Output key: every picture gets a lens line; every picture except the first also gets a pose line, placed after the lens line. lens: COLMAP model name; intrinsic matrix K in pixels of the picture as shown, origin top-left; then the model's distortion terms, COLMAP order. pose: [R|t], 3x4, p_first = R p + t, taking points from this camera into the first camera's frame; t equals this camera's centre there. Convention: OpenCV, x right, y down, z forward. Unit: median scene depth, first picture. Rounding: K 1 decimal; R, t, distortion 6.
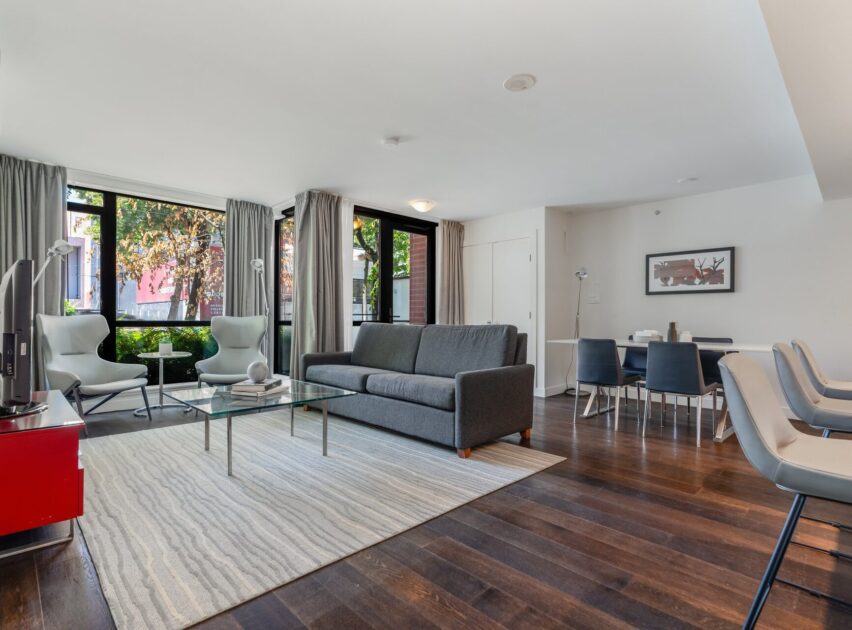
lens RADIAL K [[437.4, 0, 428.8], [0, 437.4, 314.5], [0, 0, 1]] dist [-0.015507, 0.002051]
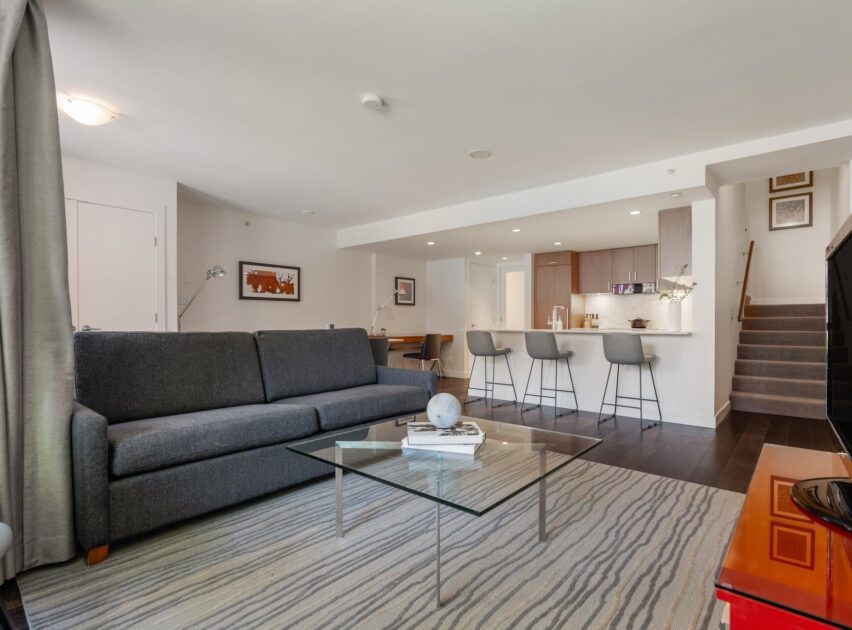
lens RADIAL K [[437.4, 0, 427.5], [0, 437.4, 320.8], [0, 0, 1]] dist [-0.015507, 0.002051]
pose [[-0.073674, -0.003353, 0.997277, -0.647531], [-0.002578, 0.999992, 0.003172, 0.002314], [-0.997279, -0.002338, -0.073682, 0.697288]]
